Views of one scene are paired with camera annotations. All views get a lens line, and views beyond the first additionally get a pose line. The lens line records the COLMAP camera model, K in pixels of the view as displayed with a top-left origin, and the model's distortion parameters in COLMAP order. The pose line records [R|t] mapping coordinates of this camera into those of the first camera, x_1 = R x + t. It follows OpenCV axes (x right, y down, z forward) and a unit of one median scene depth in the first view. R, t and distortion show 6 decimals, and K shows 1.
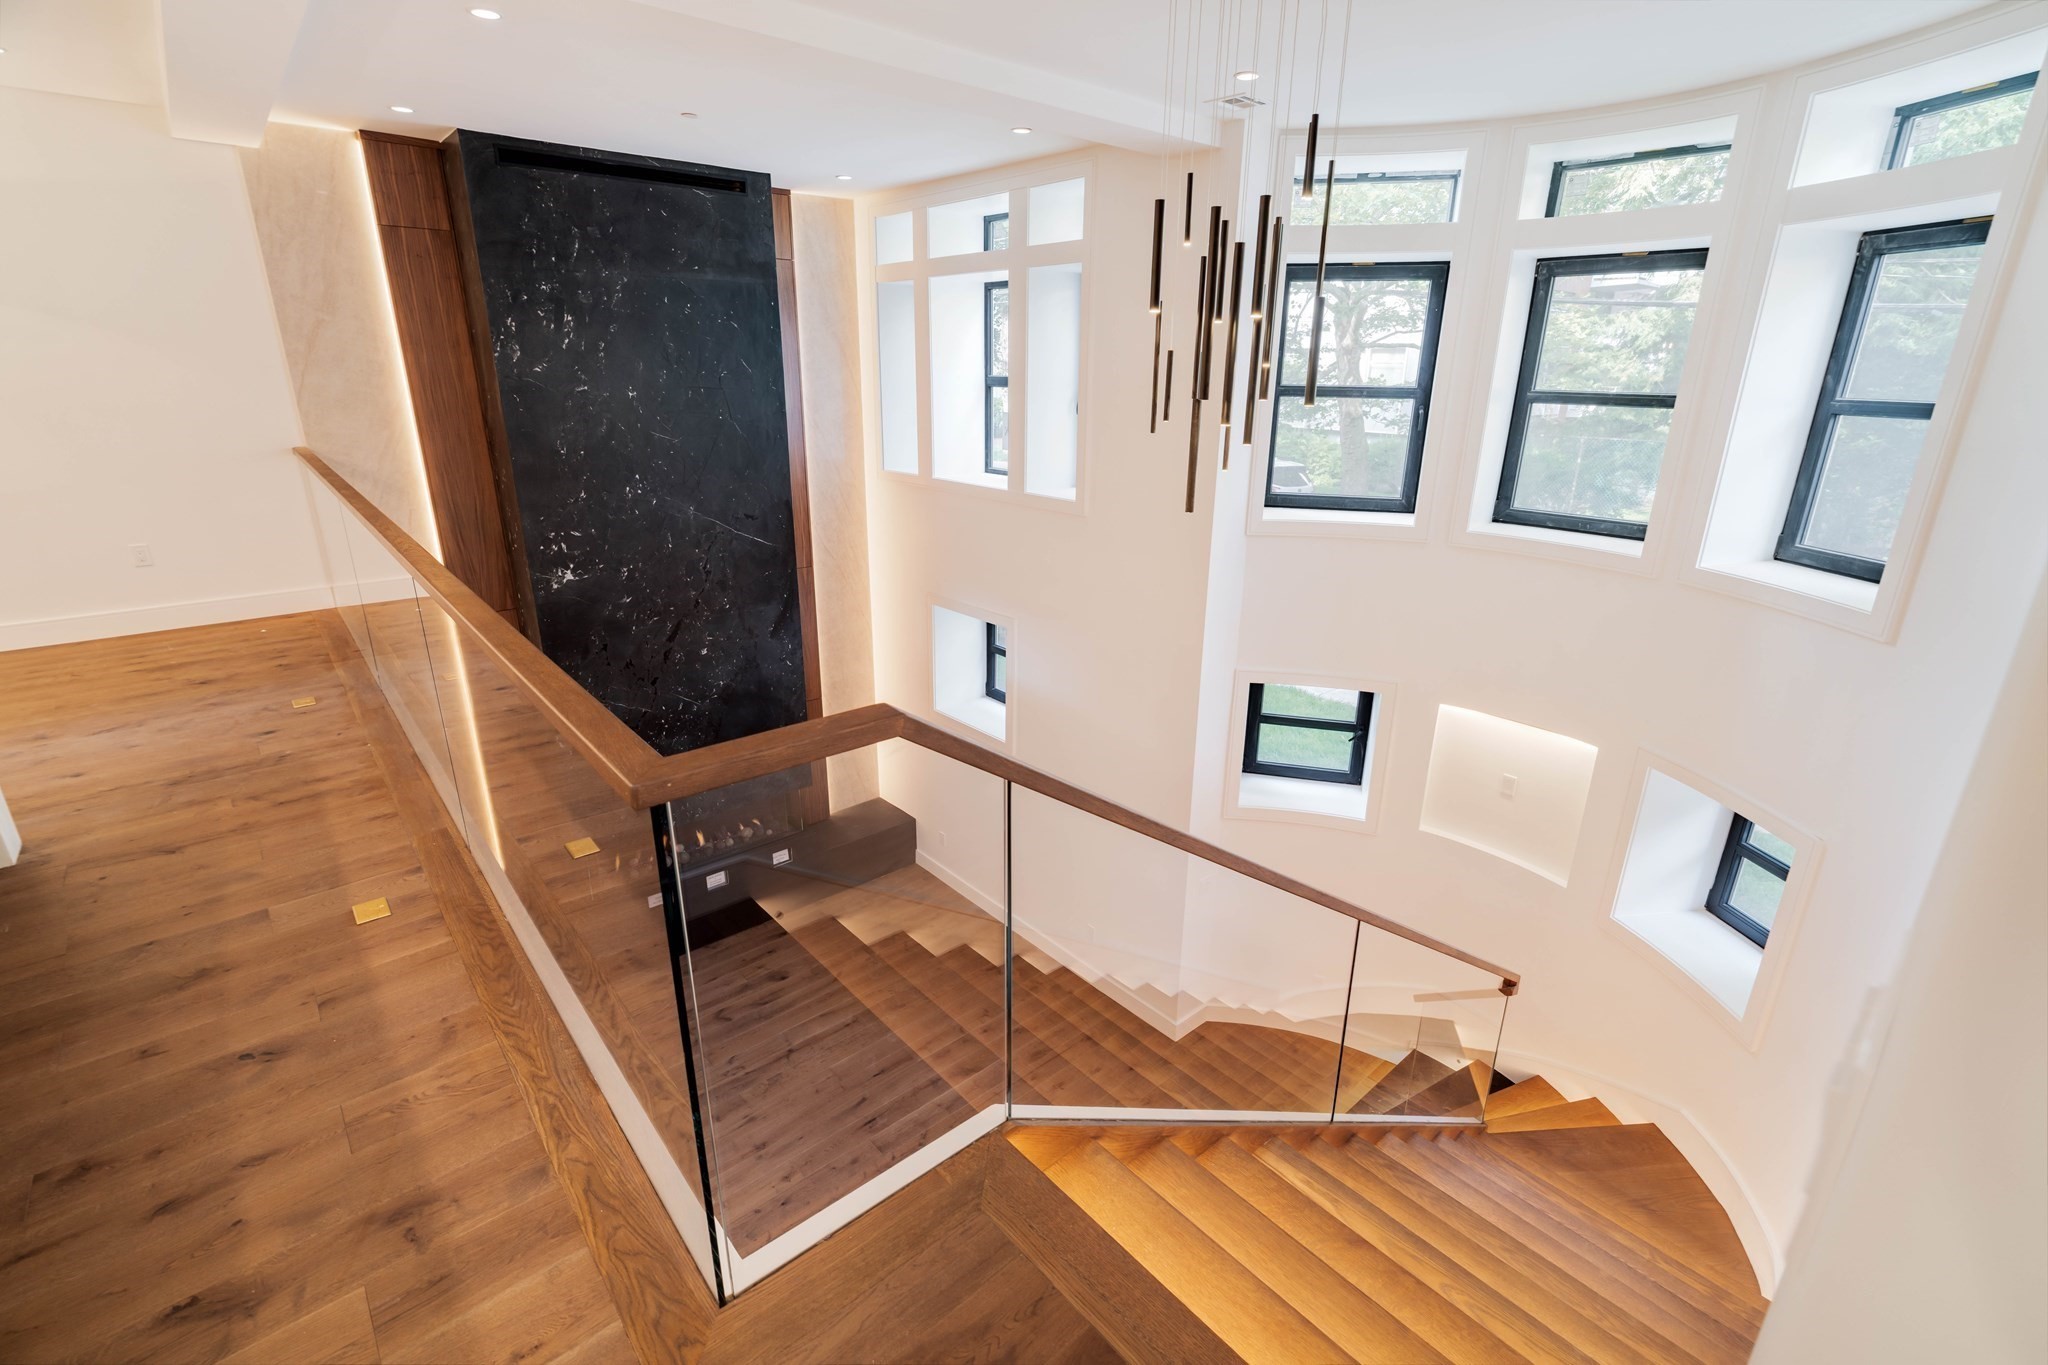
lens RADIAL K [[911.9, 0, 1026.1], [0, 911.9, 670.0], [0, 0, 1]] dist [-0.001298, 0.000769]
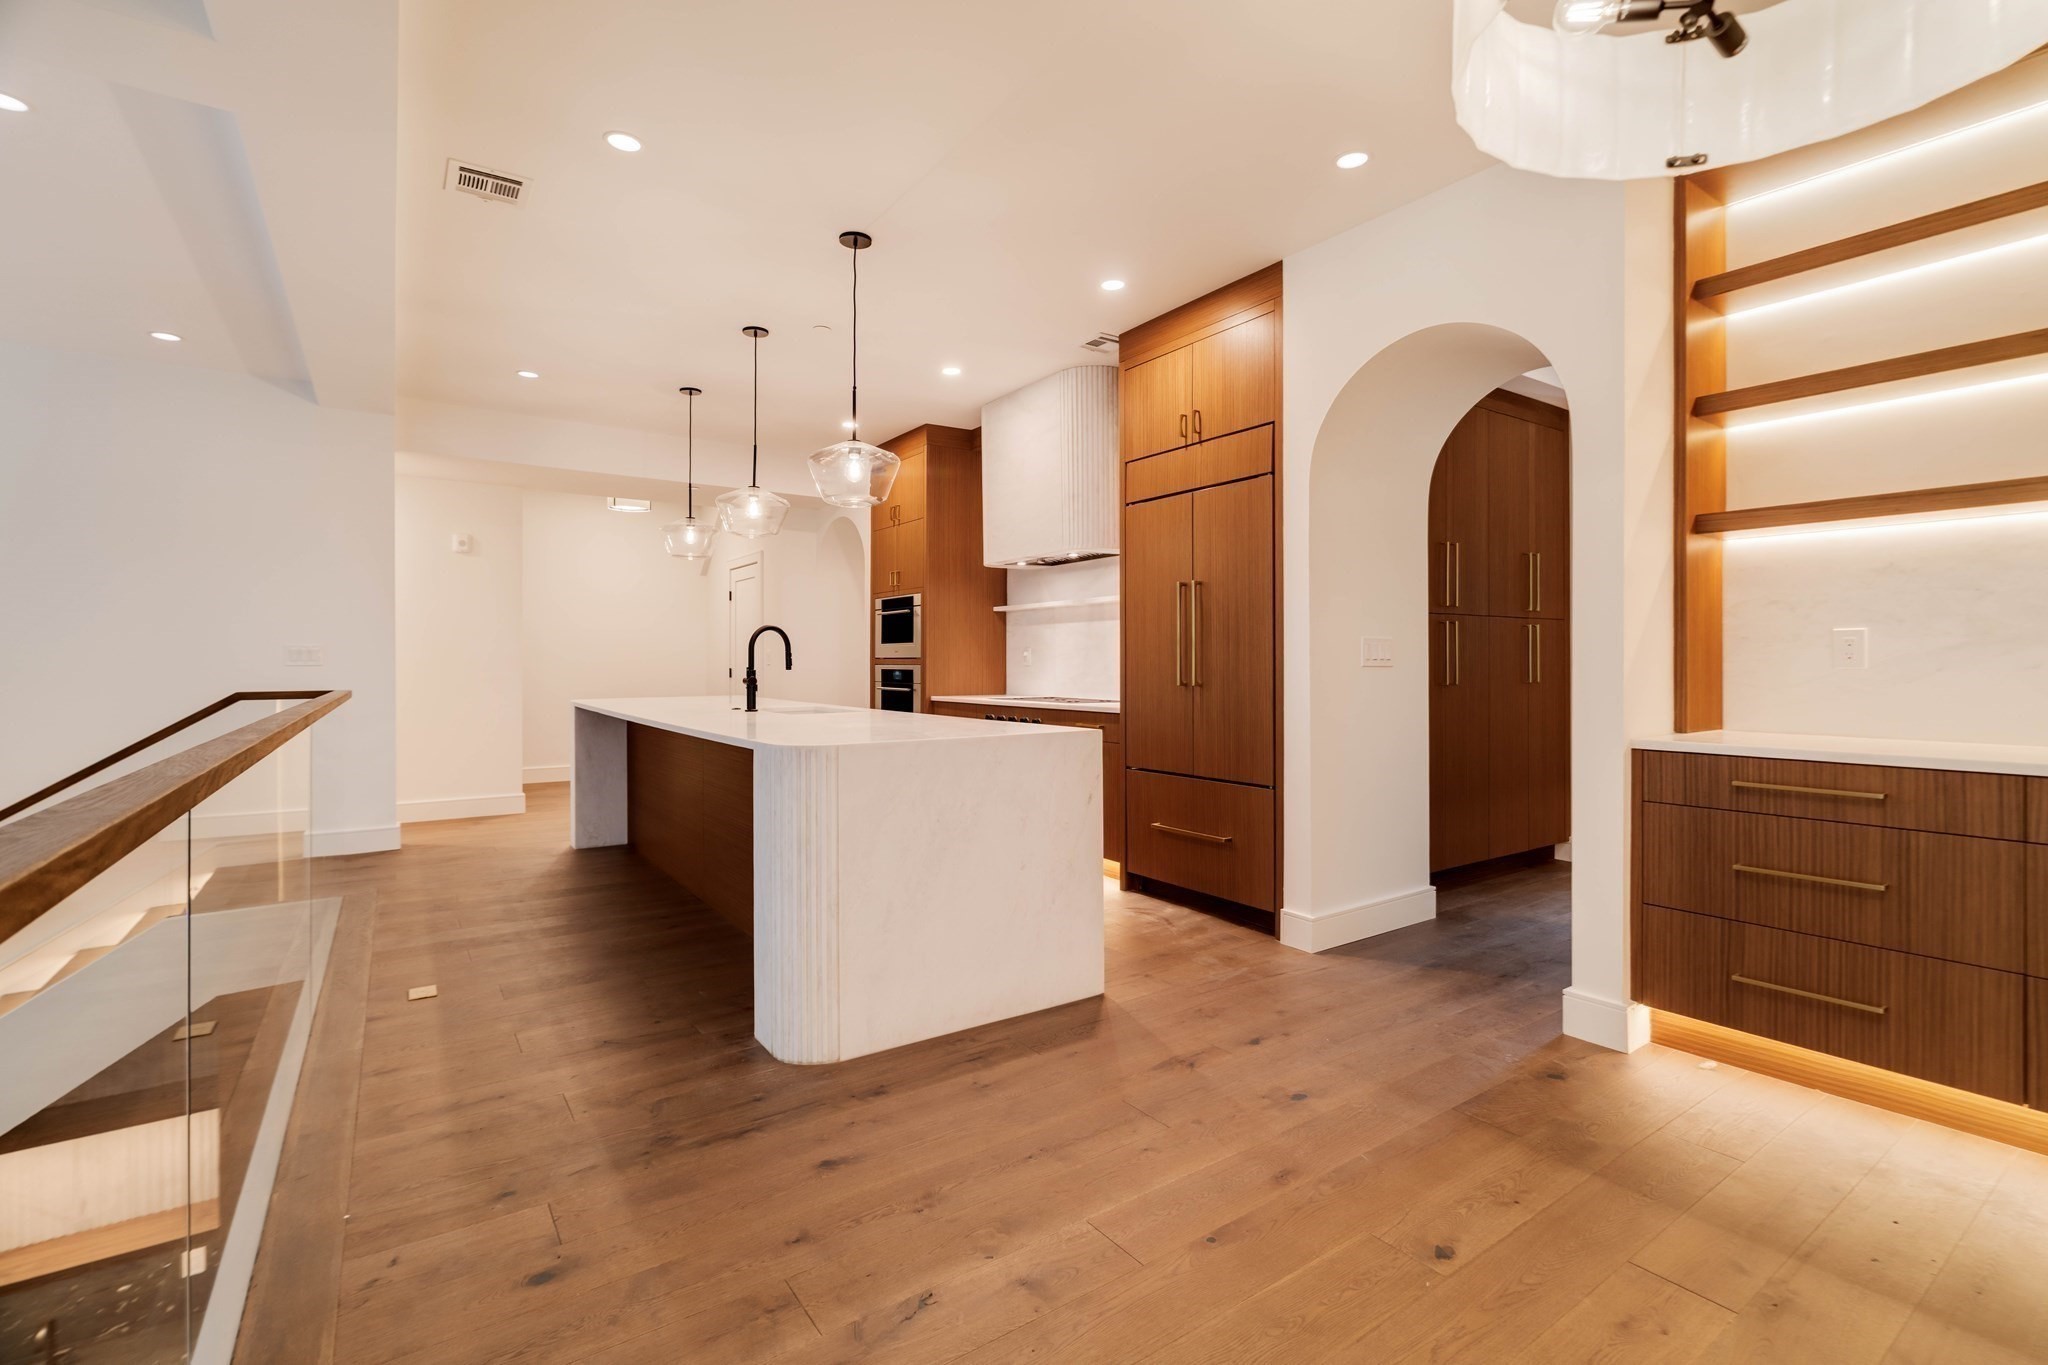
lens RADIAL K [[920.8, 0, 1040.2], [0, 920.8, 663.3], [0, 0, 1]] dist [-0.007134, 0.000775]
pose [[-0.994813, -0.007888, 0.101414, -0.779804], [0.024541, 0.948926, 0.314544, -0.239549], [-0.098716, 0.315401, -0.943810, 0.913232]]
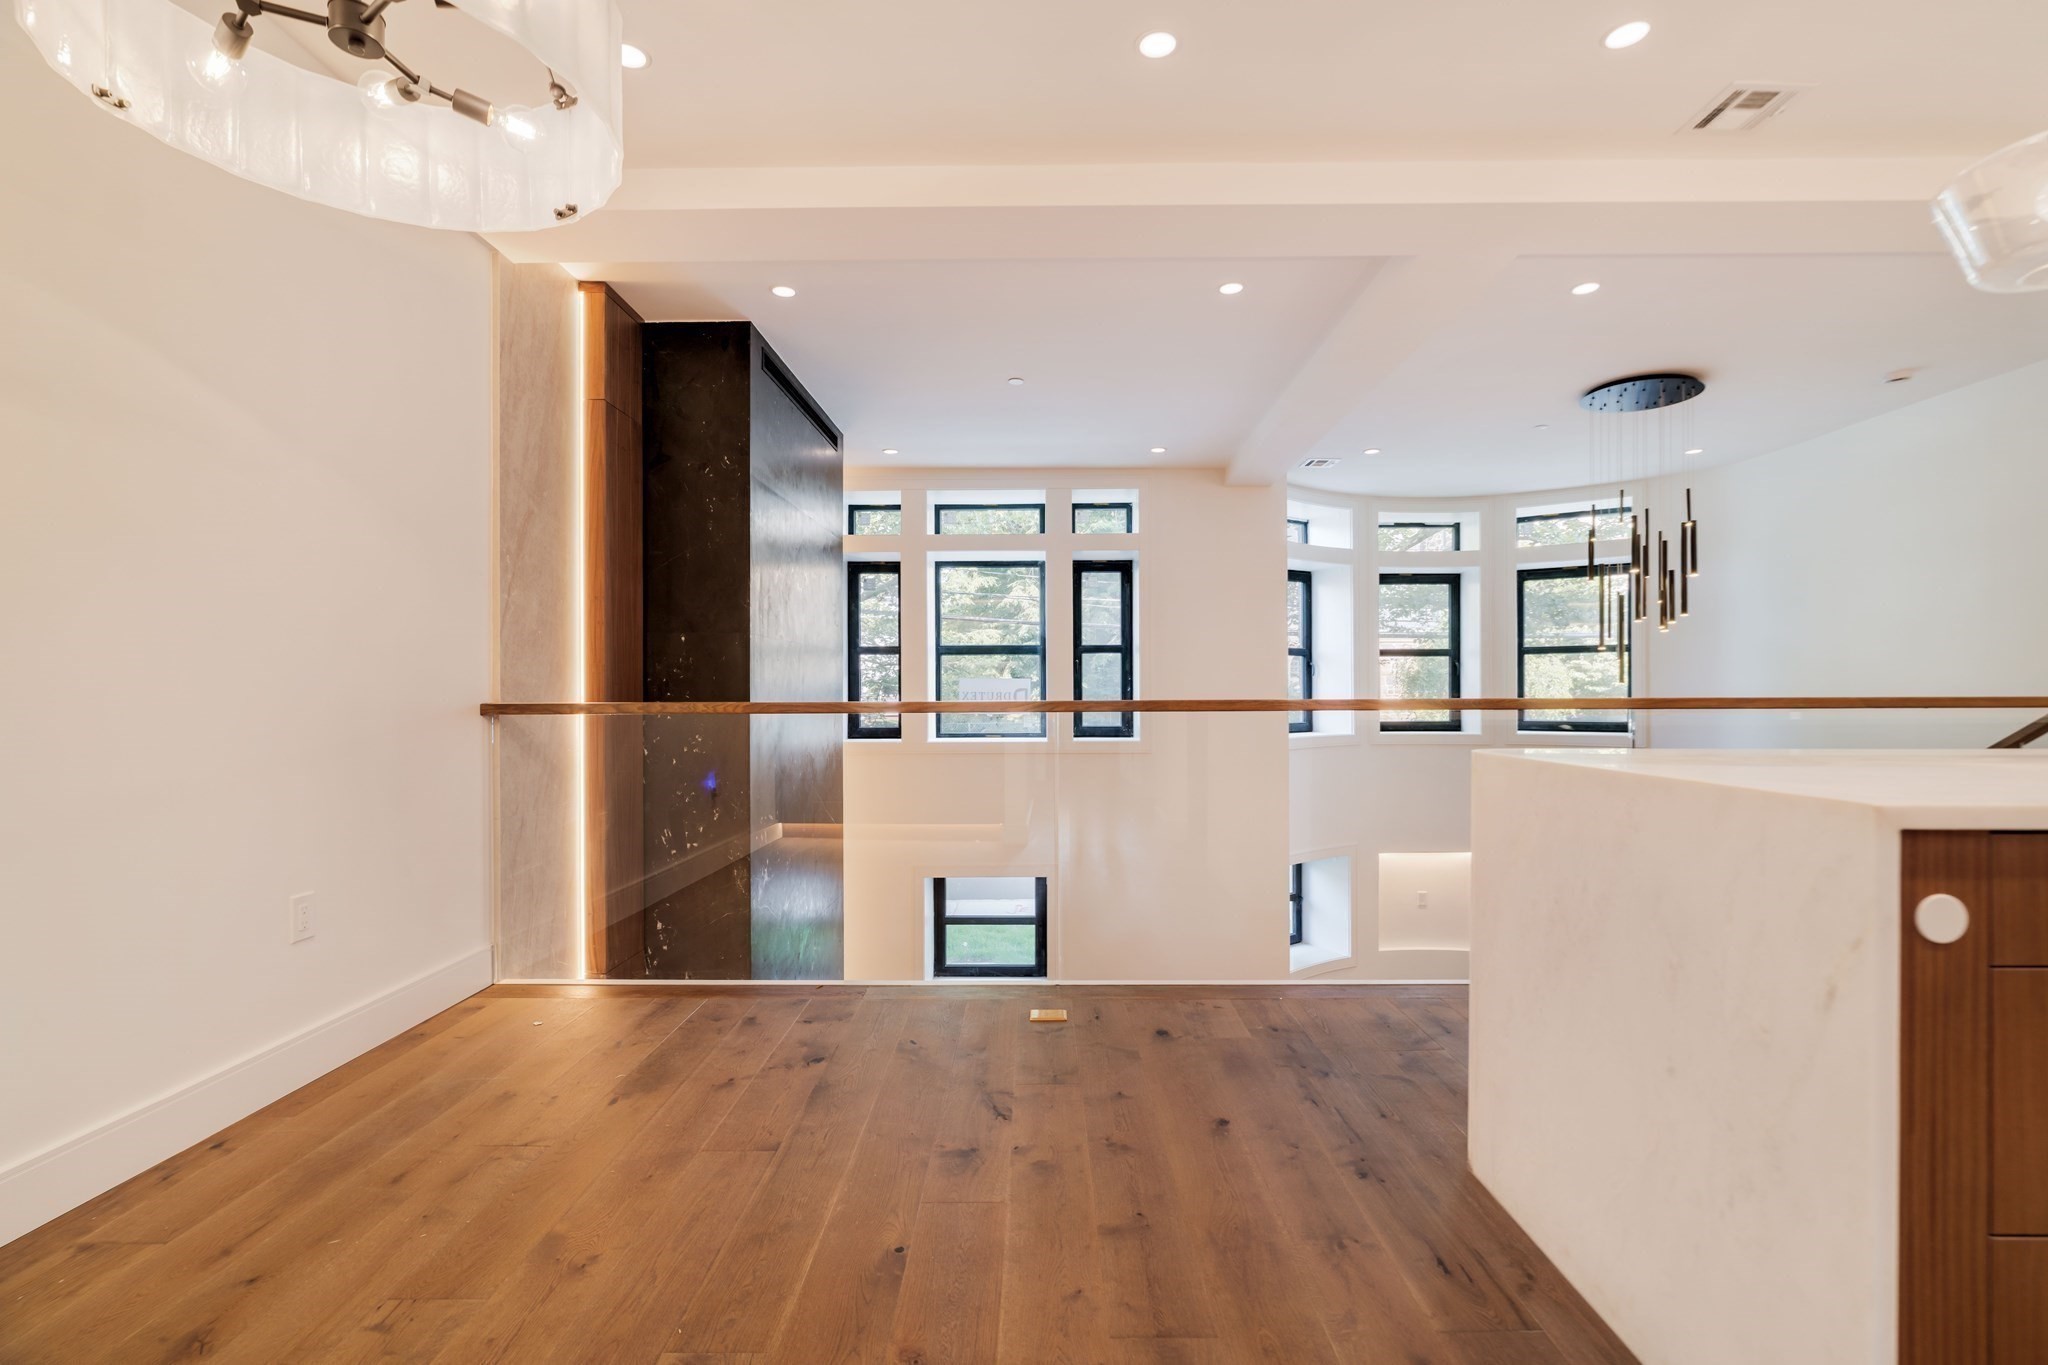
lens RADIAL K [[944.2, 0, 1052.7], [0, 944.2, 692.3], [0, 0, 1]] dist [-0.003912, -0.000278]
pose [[0.652371, -0.014780, 0.757756, -1.015826], [0.251321, 0.947459, -0.197888, -0.041462], [-0.715018, 0.319536, 0.621809, 0.363412]]
